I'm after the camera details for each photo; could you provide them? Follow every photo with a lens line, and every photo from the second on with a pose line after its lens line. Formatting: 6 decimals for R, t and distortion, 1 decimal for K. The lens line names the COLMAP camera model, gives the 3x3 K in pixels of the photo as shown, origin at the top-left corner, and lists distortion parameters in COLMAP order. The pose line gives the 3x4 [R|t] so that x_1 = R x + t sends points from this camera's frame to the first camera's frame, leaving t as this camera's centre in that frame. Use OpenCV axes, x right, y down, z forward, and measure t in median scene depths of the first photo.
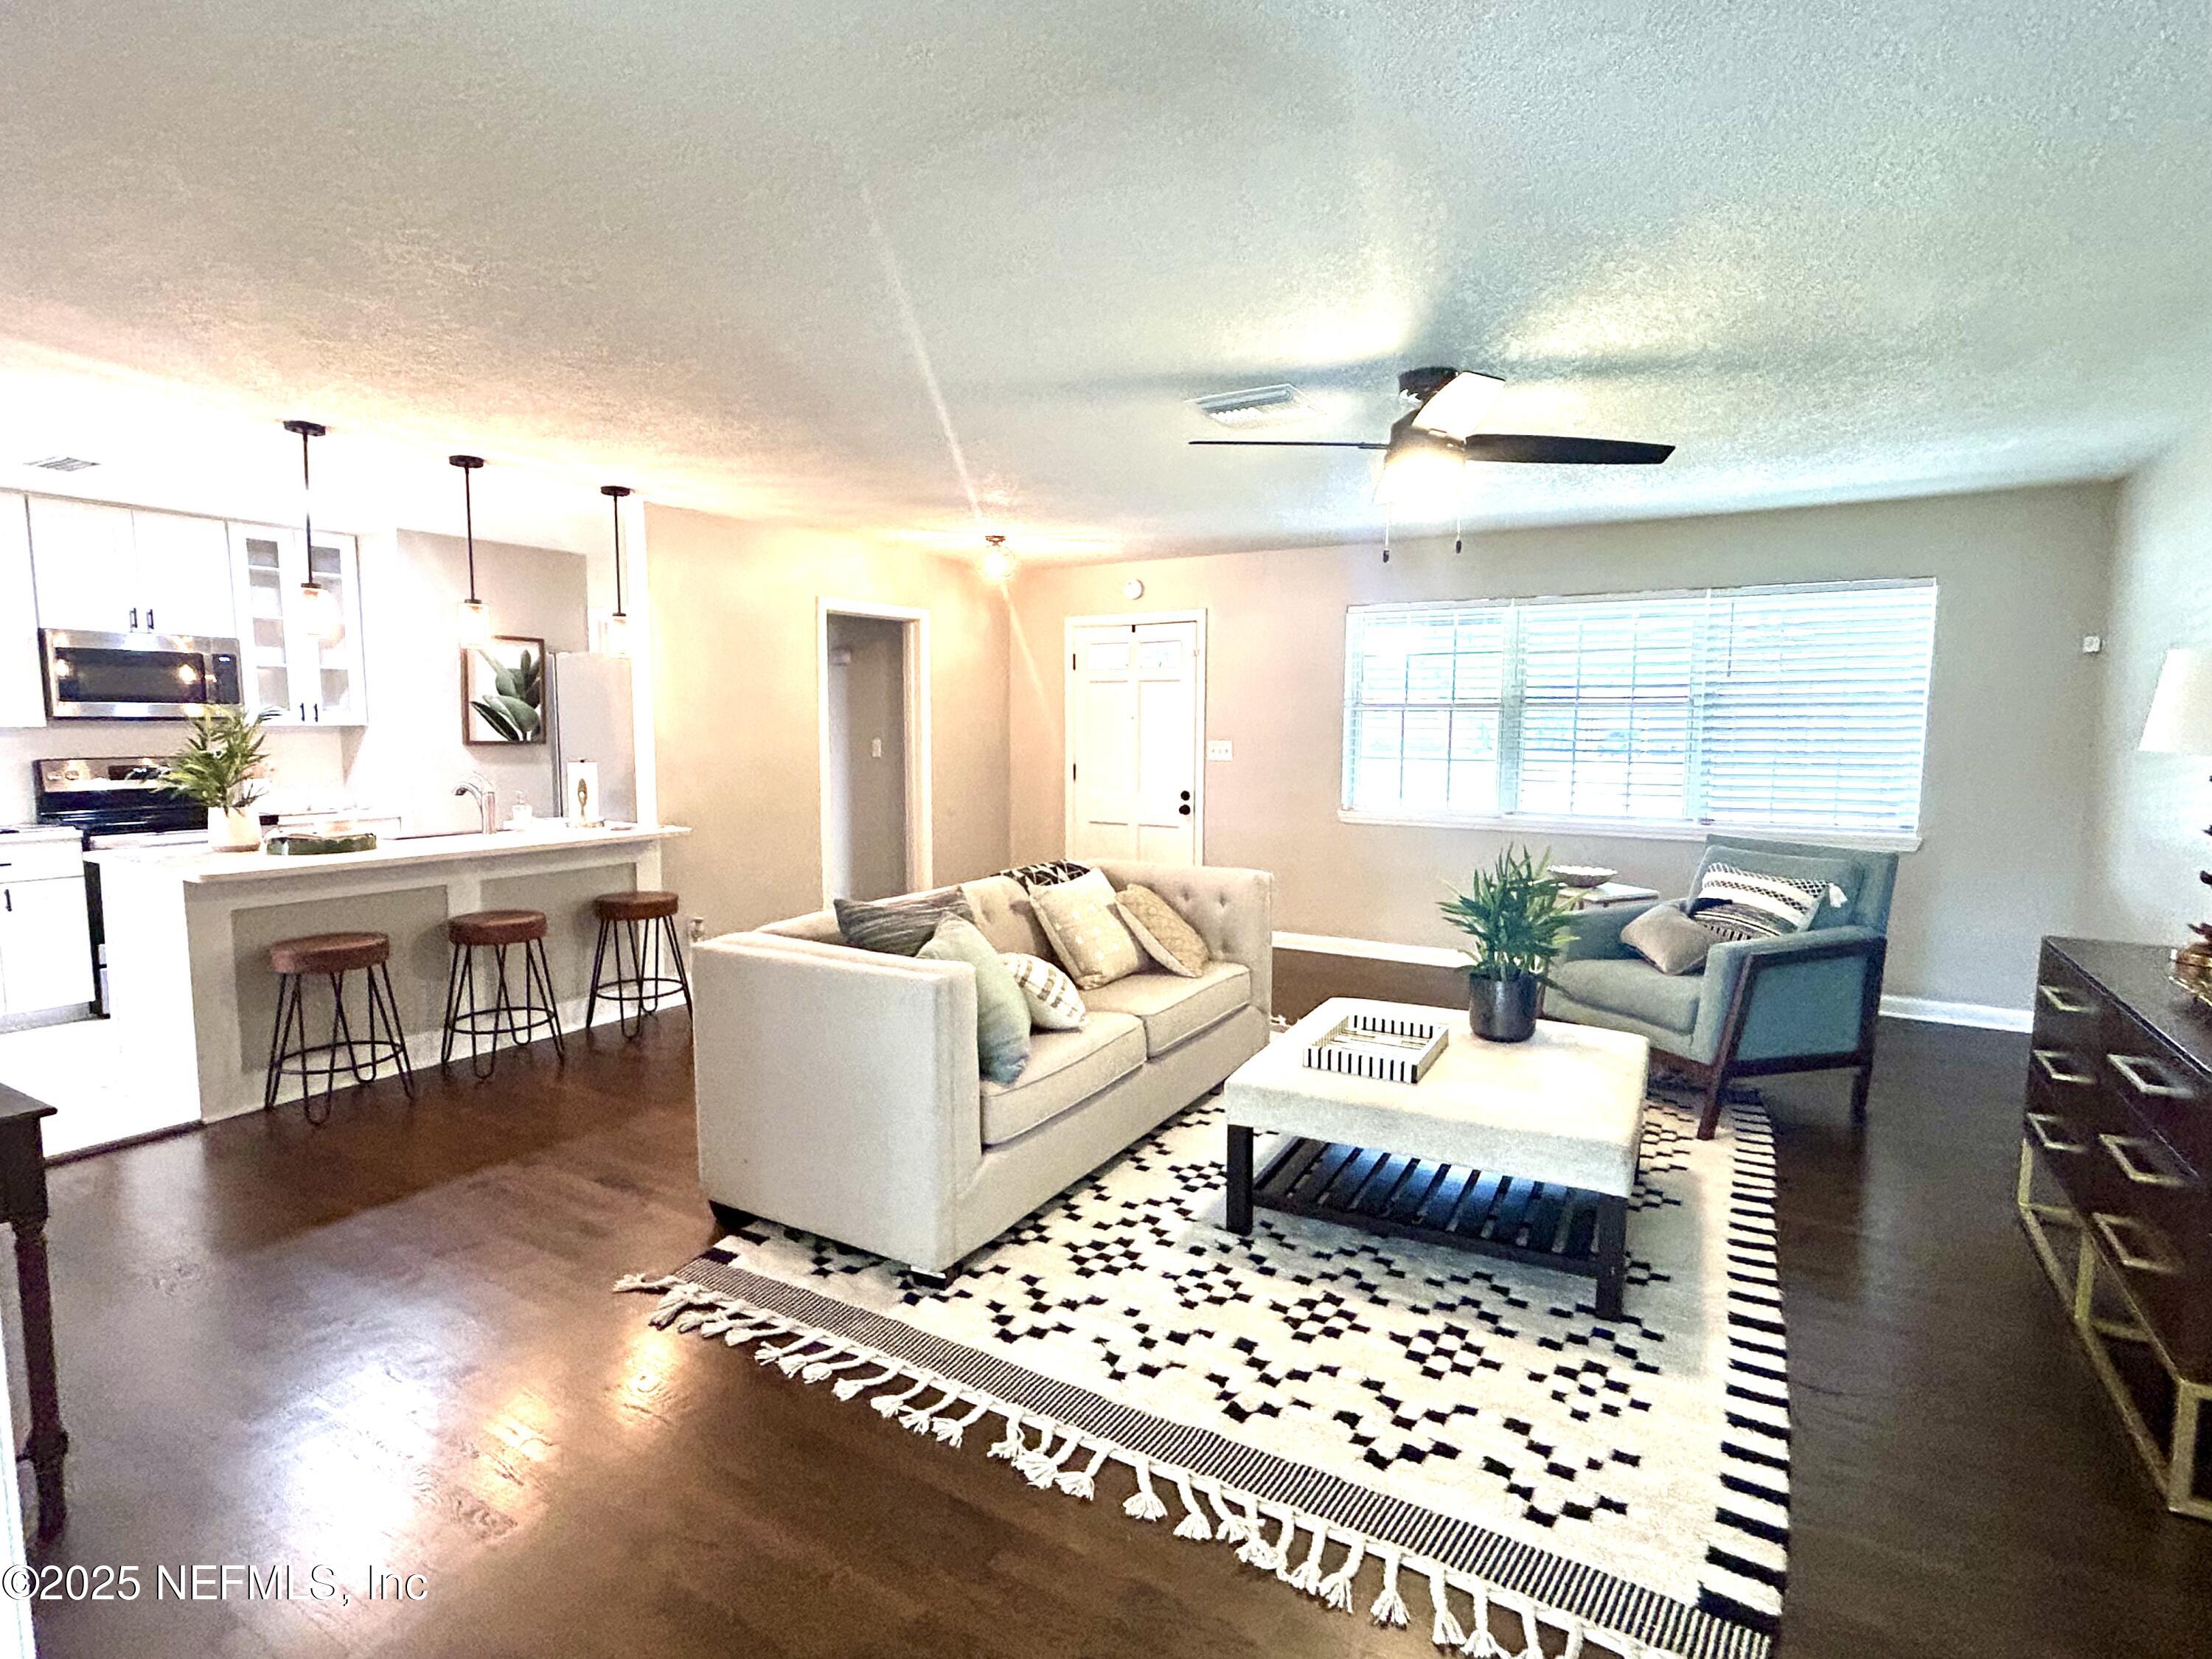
lens RADIAL K [[1098.4, 0, 1098.8], [0, 1098.4, 830.6], [0, 0, 1]] dist [-0.001495, 0.000353]
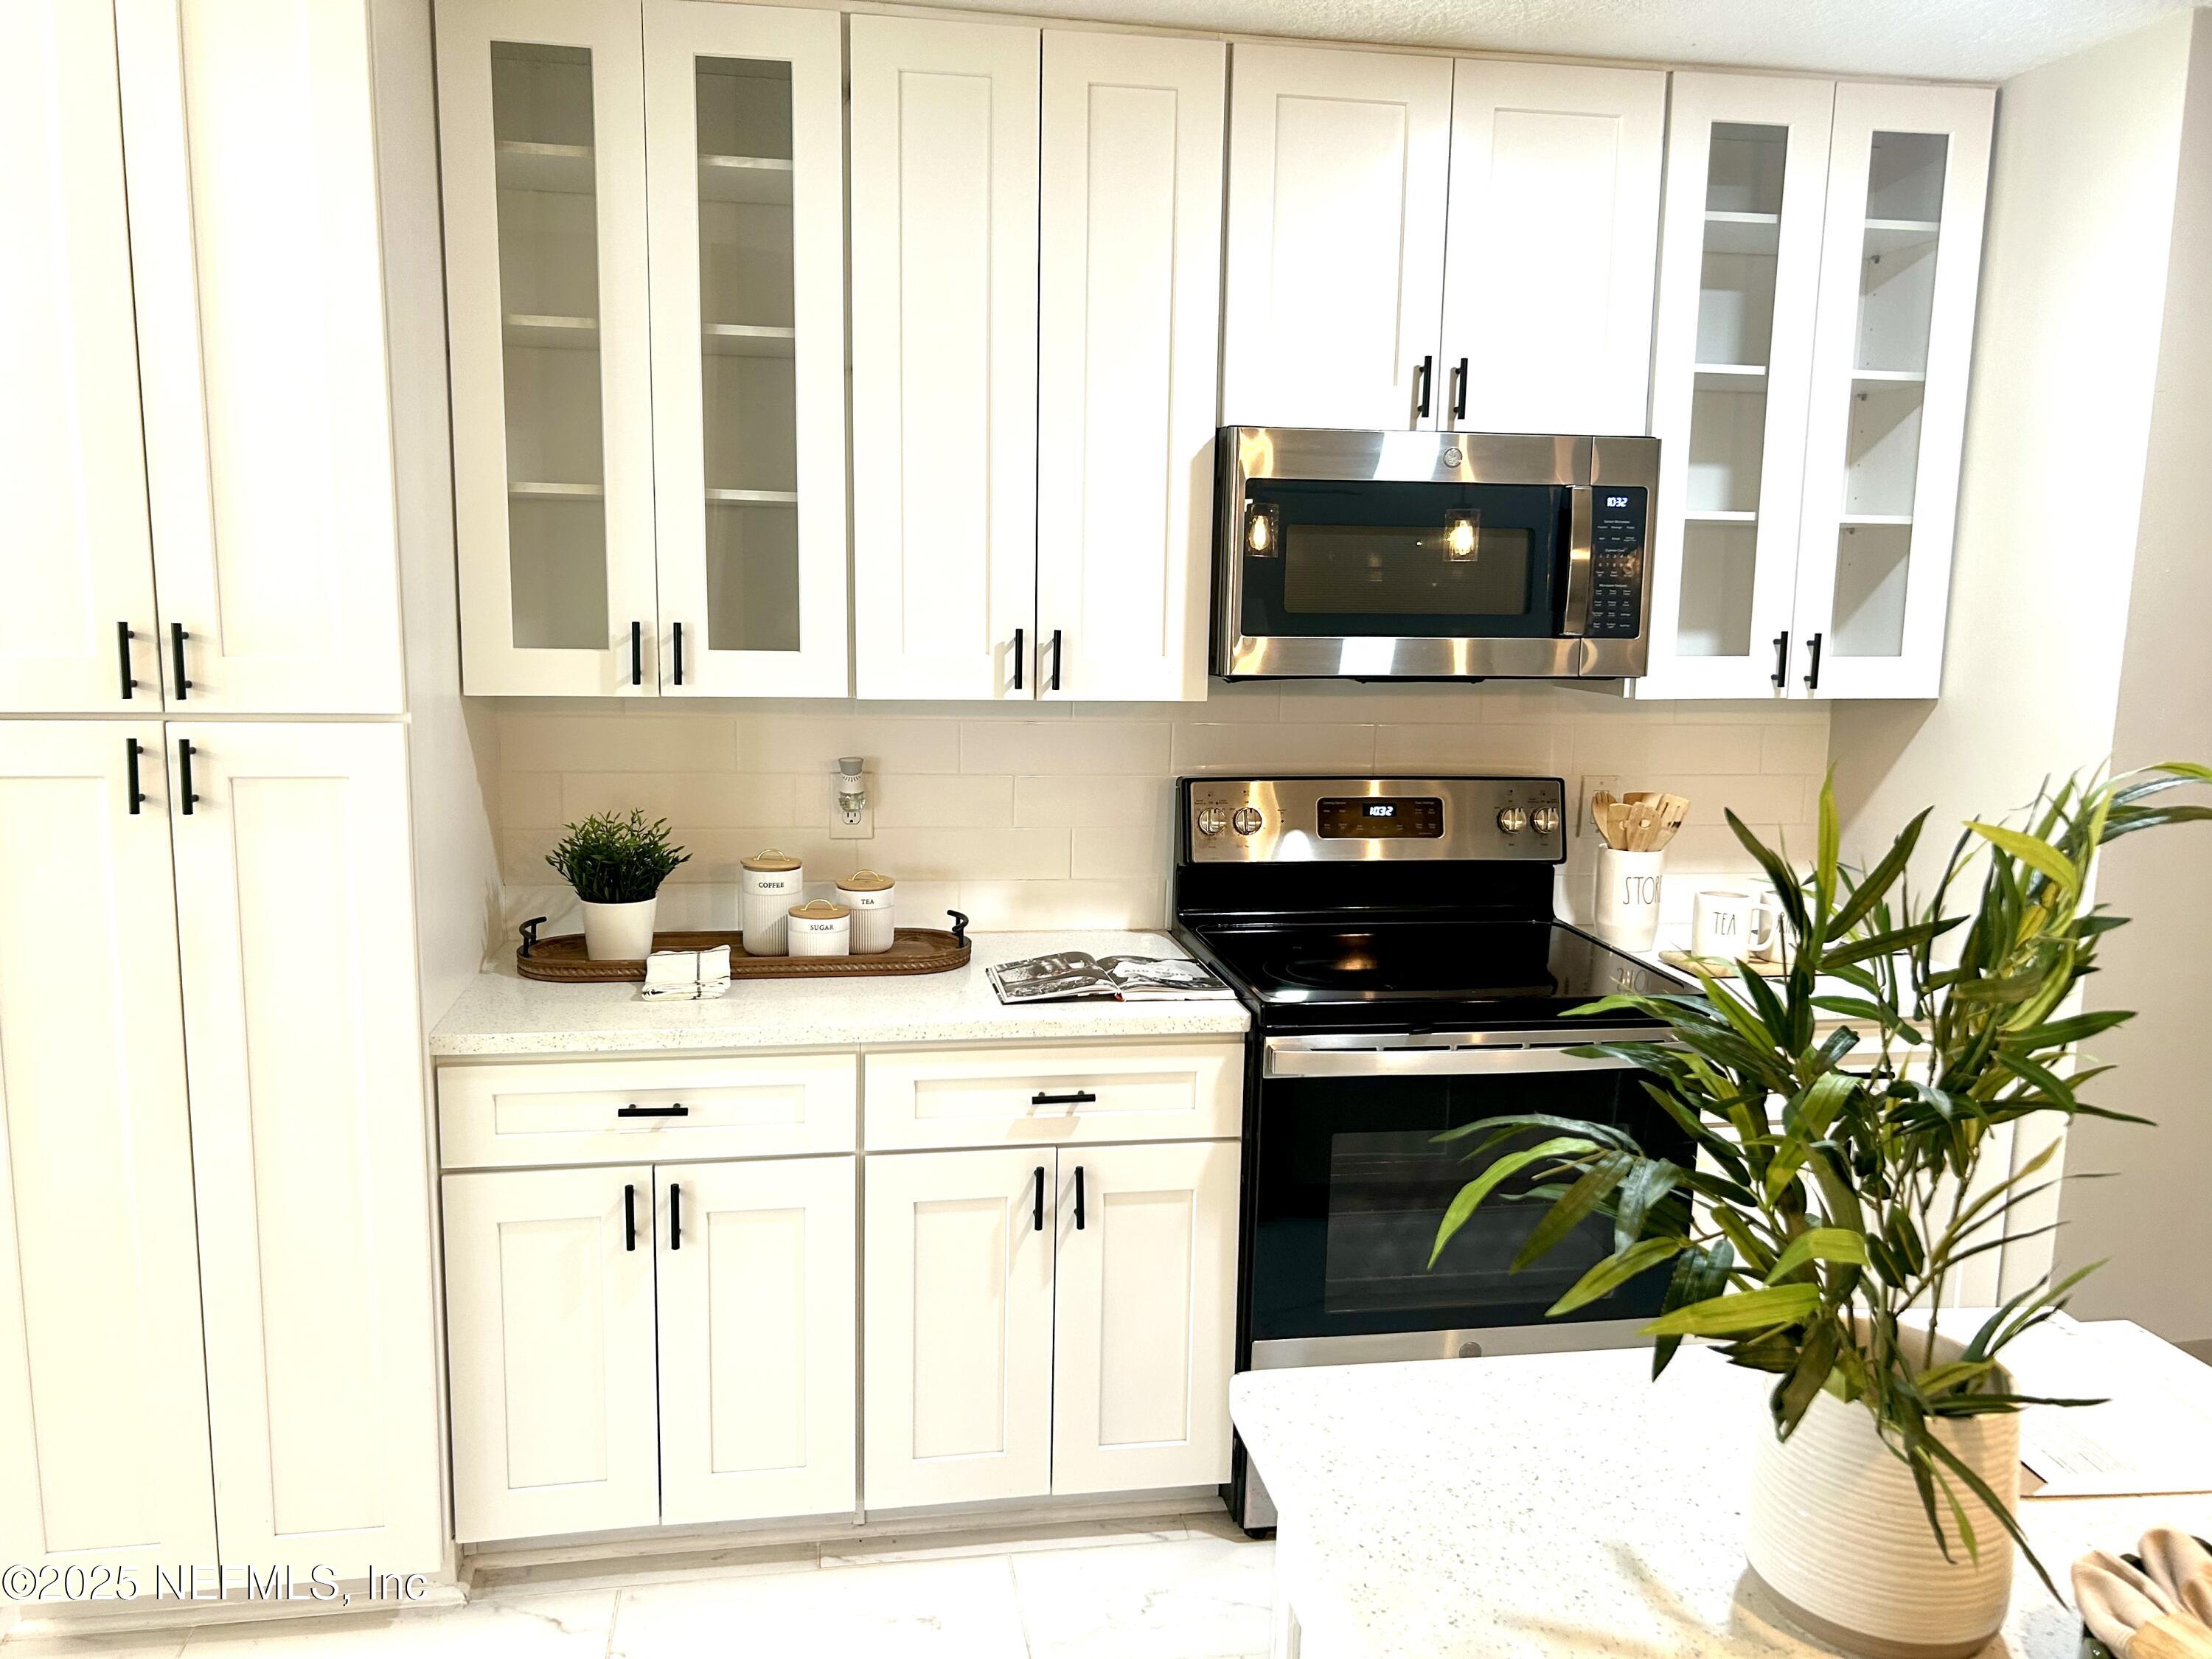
lens RADIAL K [[1680.4, 0, 1104.9], [0, 1680.4, 839.1], [0, 0, 1]] dist [0.034274, -0.006625]
pose [[0.661230, 0.121629, -0.740257, -0.554742], [-0.090432, 0.992497, 0.082295, -0.090150], [0.744712, 0.012527, 0.667268, 0.593899]]
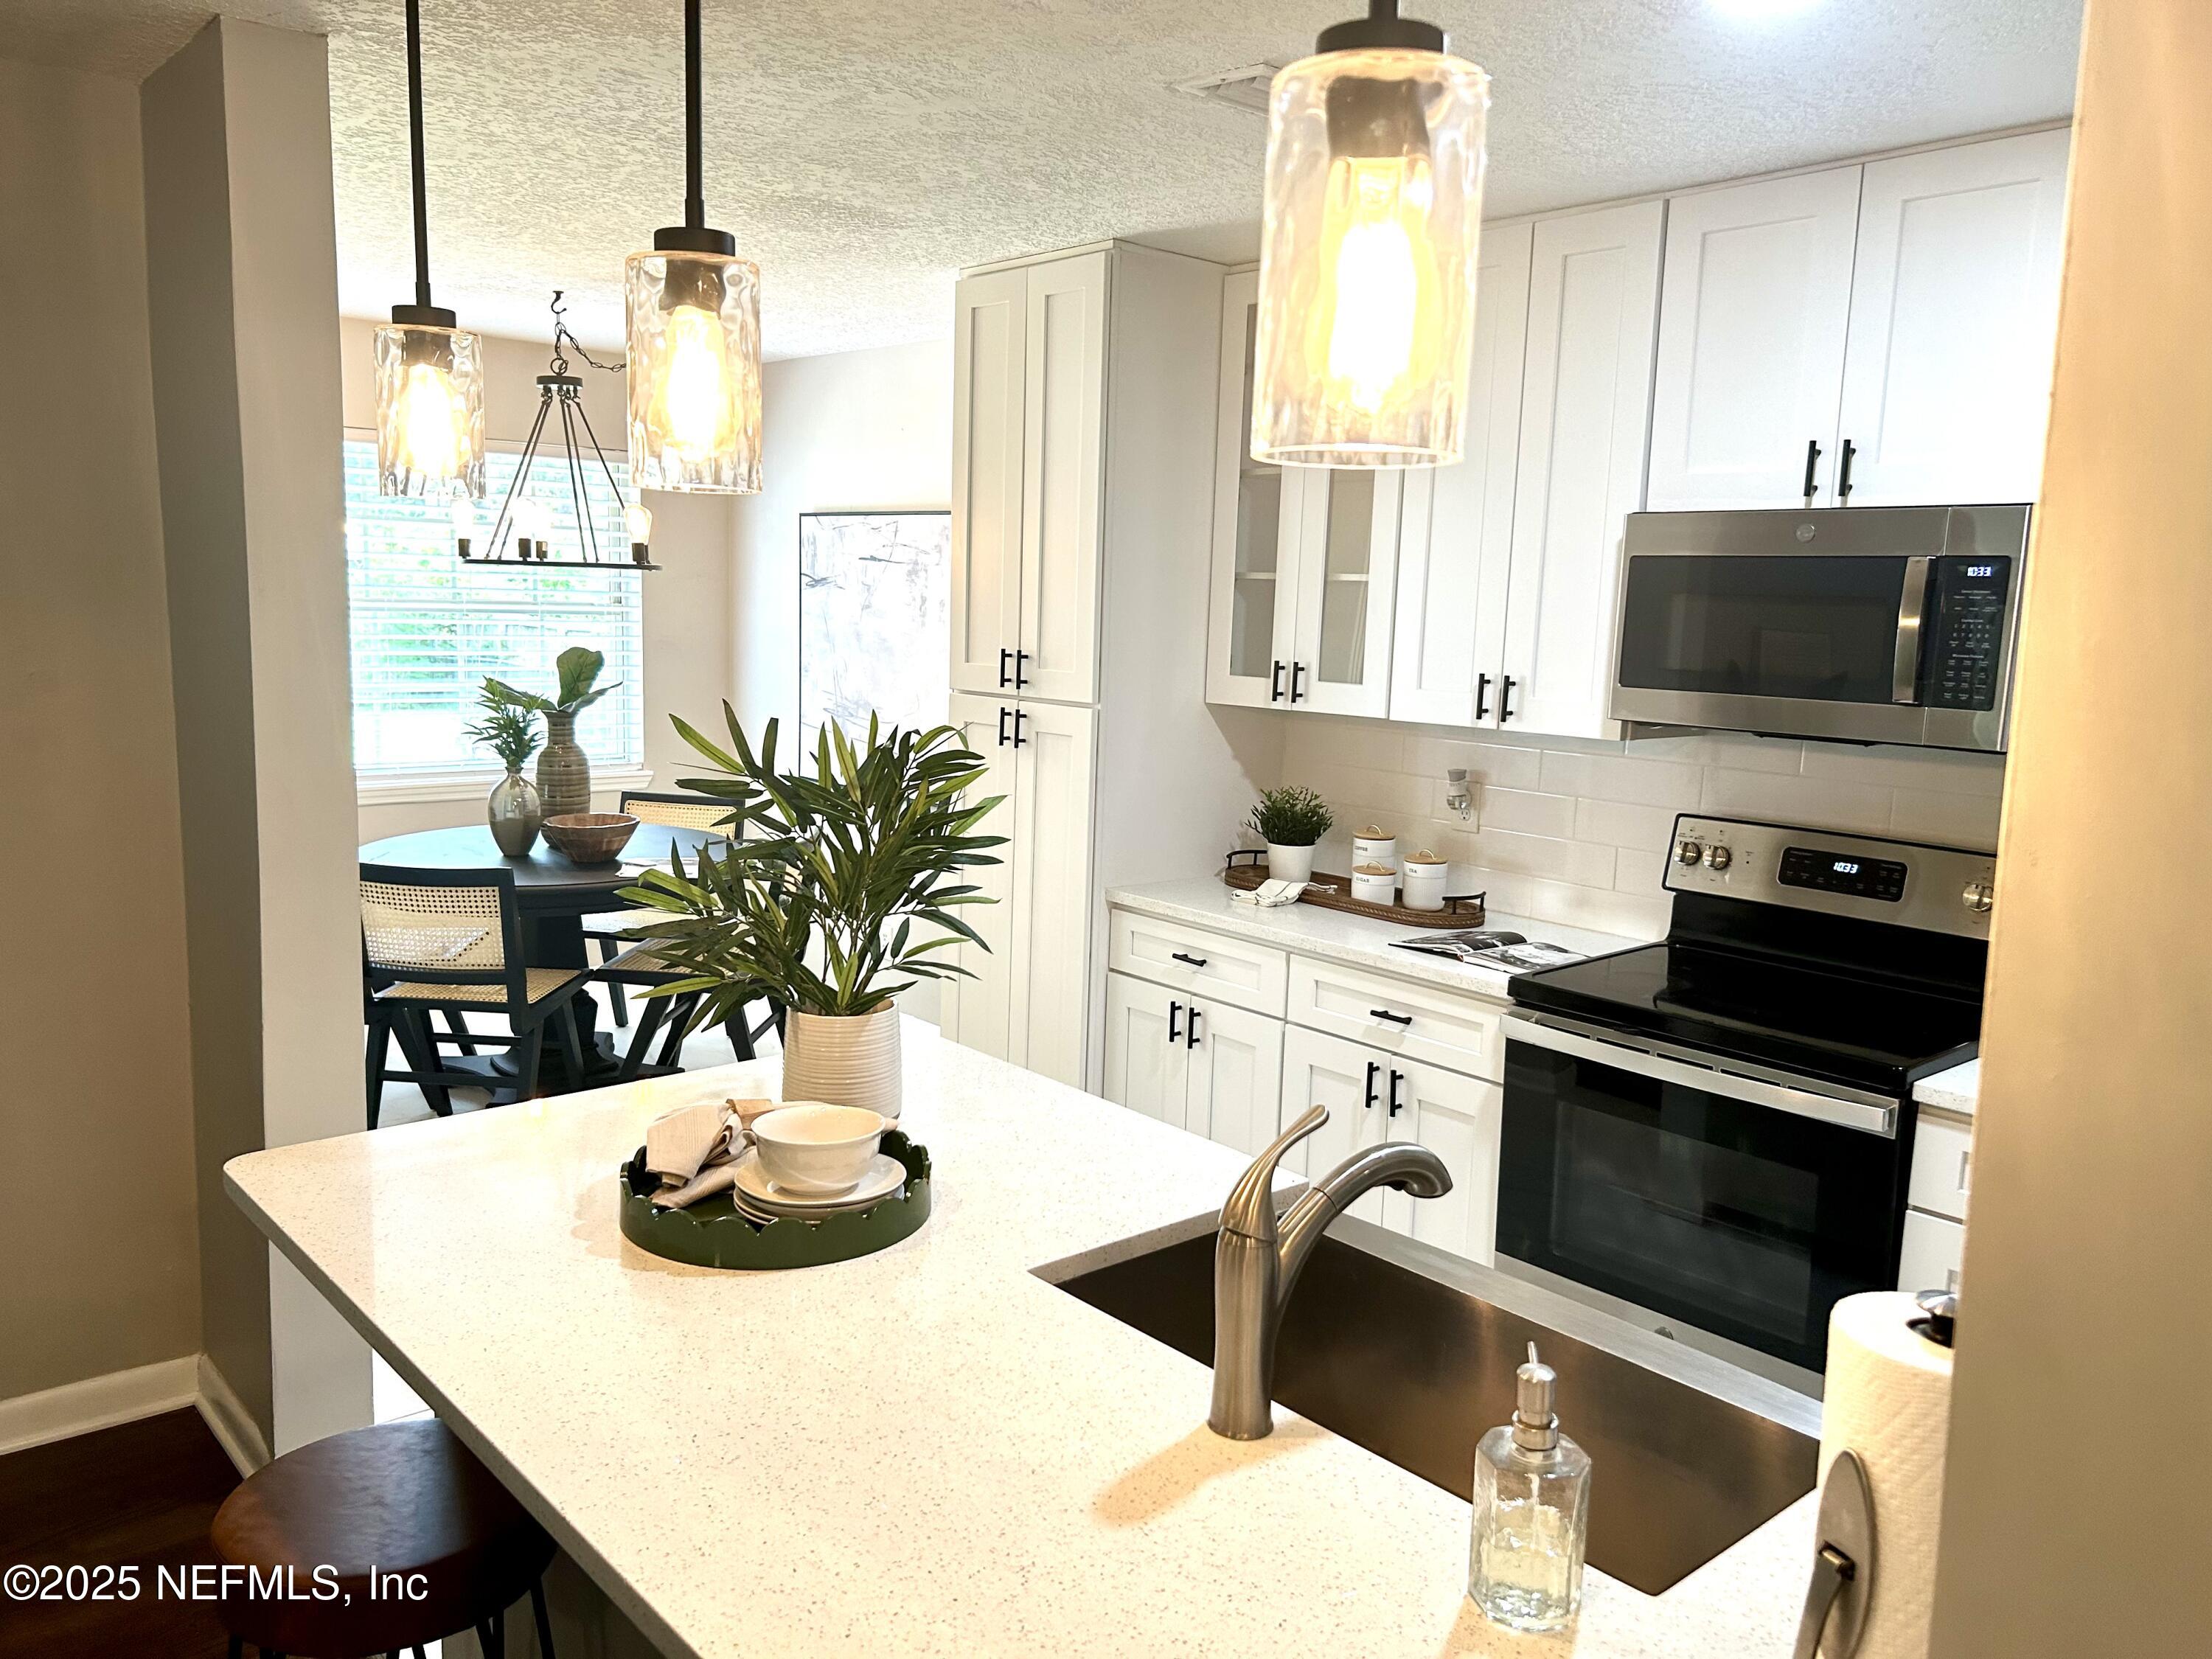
lens RADIAL K [[1680.4, 0, 1104.9], [0, 1680.4, 839.1], [0, 0, 1]] dist [0.034274, -0.006625]
pose [[-0.304747, 0.123909, -0.944339, -0.252863], [-0.128071, 0.977165, 0.169546, -0.142444], [0.943783, 0.172611, -0.281919, 0.994733]]
